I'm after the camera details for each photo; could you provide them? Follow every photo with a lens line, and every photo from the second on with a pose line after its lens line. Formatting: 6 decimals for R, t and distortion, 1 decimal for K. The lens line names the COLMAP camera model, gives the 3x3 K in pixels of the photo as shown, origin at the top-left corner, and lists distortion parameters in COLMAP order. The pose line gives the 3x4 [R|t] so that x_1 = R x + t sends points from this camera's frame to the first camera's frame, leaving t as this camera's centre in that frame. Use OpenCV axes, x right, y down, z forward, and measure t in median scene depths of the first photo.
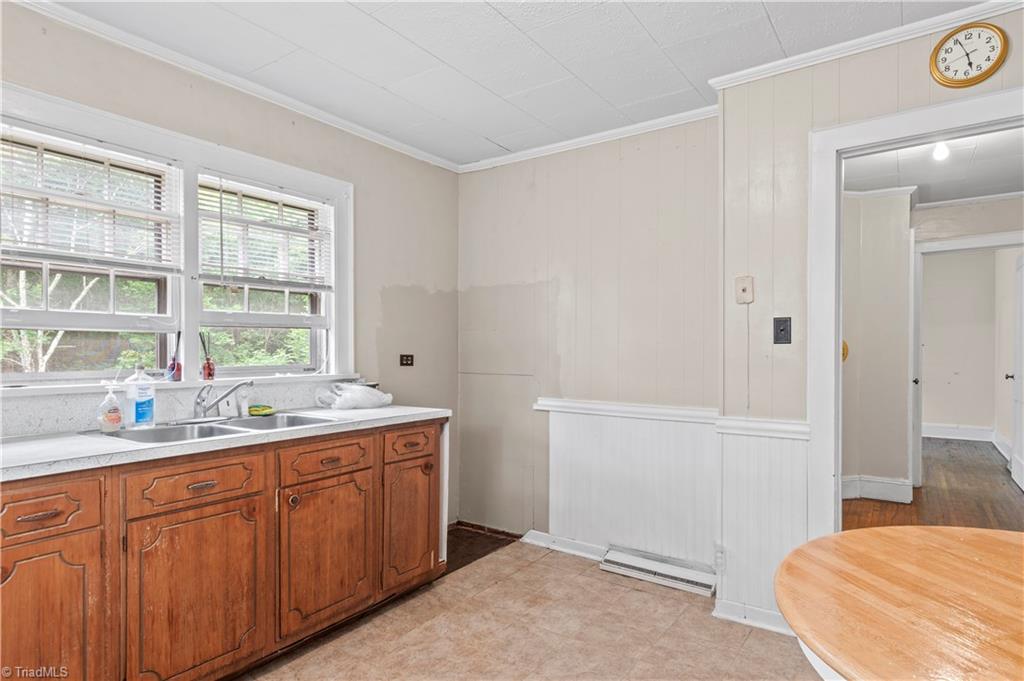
lens RADIAL K [[559.1, 0, 532.6], [0, 559.1, 344.2], [0, 0, 1]] dist [0.003472, 0.000474]
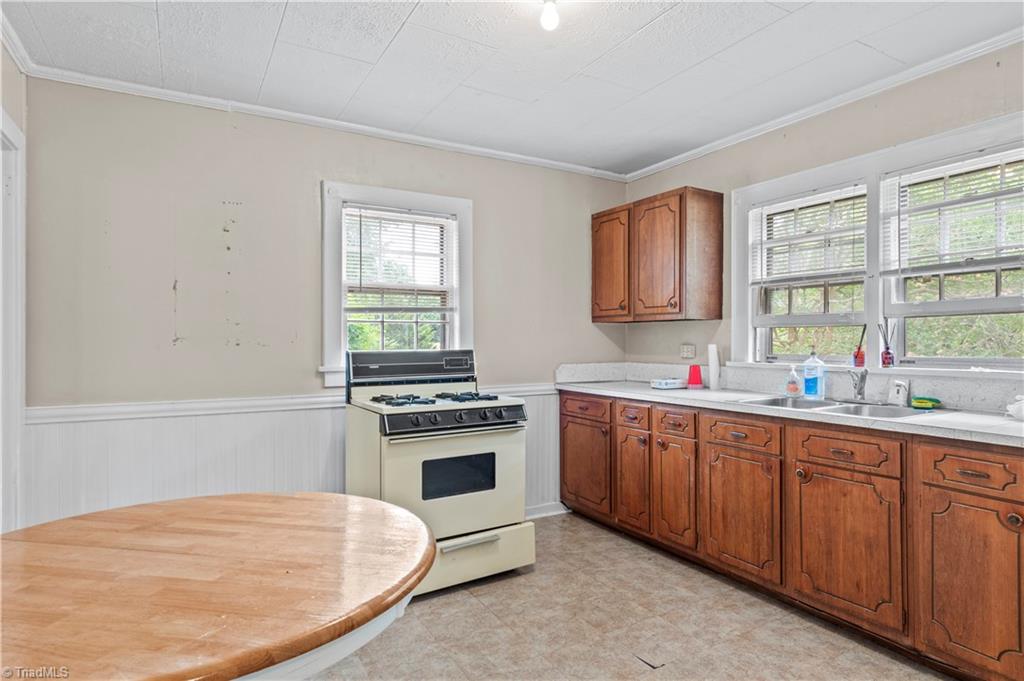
lens RADIAL K [[559.1, 0, 532.6], [0, 559.1, 344.2], [0, 0, 1]] dist [0.003472, 0.000474]
pose [[-0.411595, 0.001932, -0.911365, 0.774305], [0.005914, 0.999982, -0.000552, 0.015952], [0.911348, -0.005617, -0.411599, 0.925644]]
